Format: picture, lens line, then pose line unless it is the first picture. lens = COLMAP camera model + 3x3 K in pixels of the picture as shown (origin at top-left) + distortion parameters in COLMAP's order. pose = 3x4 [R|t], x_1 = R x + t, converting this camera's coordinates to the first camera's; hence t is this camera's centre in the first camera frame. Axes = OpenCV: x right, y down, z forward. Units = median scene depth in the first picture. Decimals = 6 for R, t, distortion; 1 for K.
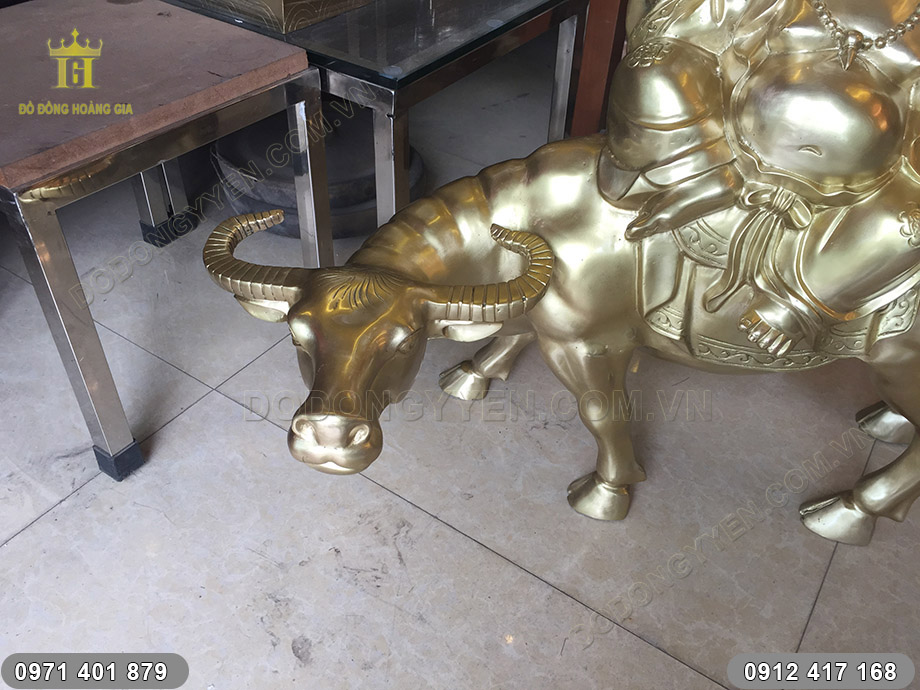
lens RADIAL K [[796.4, 0, 460.0], [0, 796.4, 345.0], [0, 0, 1]] dist [0.087639, -0.126506]
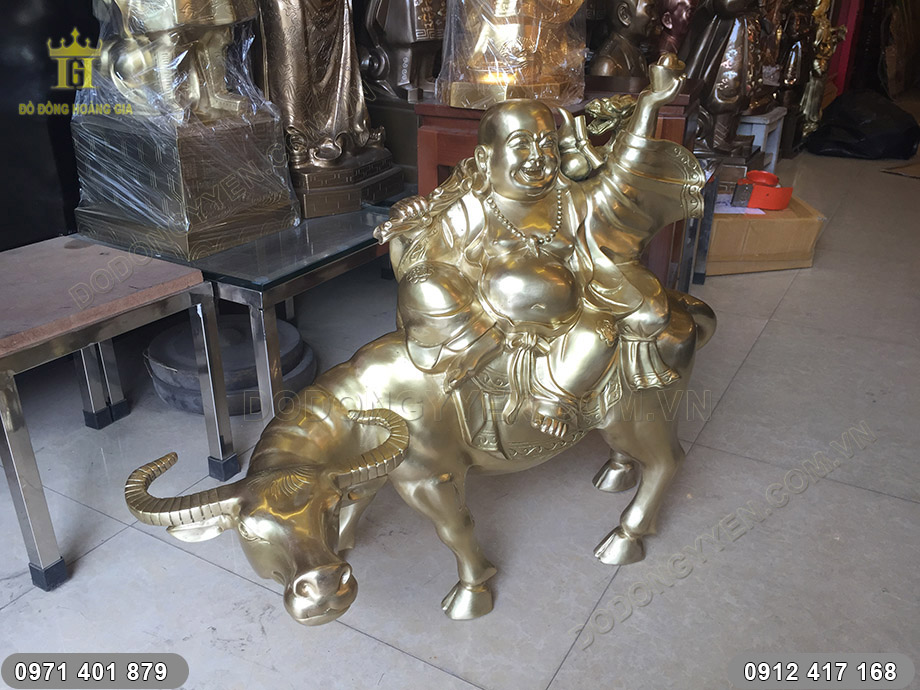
lens RADIAL K [[796.4, 0, 460.0], [0, 796.4, 345.0], [0, 0, 1]] dist [0.087639, -0.126506]
pose [[0.997268, -0.060699, 0.042096, 0.215446], [0.069901, 0.959718, -0.272132, 0.199361], [-0.023882, 0.274331, 0.961339, -0.384572]]
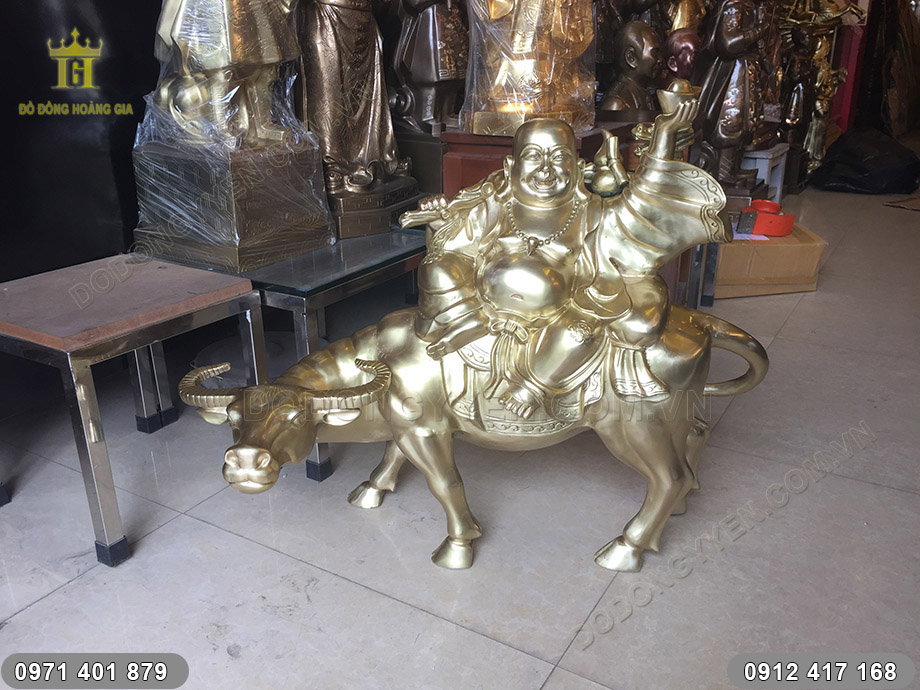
lens RADIAL K [[792.1, 0, 458.6], [0, 792.1, 345.6], [0, 0, 1]] dist [0.098518, -0.142481]
pose [[0.997561, -0.064755, 0.026037, 0.182522], [0.069716, 0.942134, -0.327907, 0.326012], [-0.003297, 0.328923, 0.944351, -0.487156]]
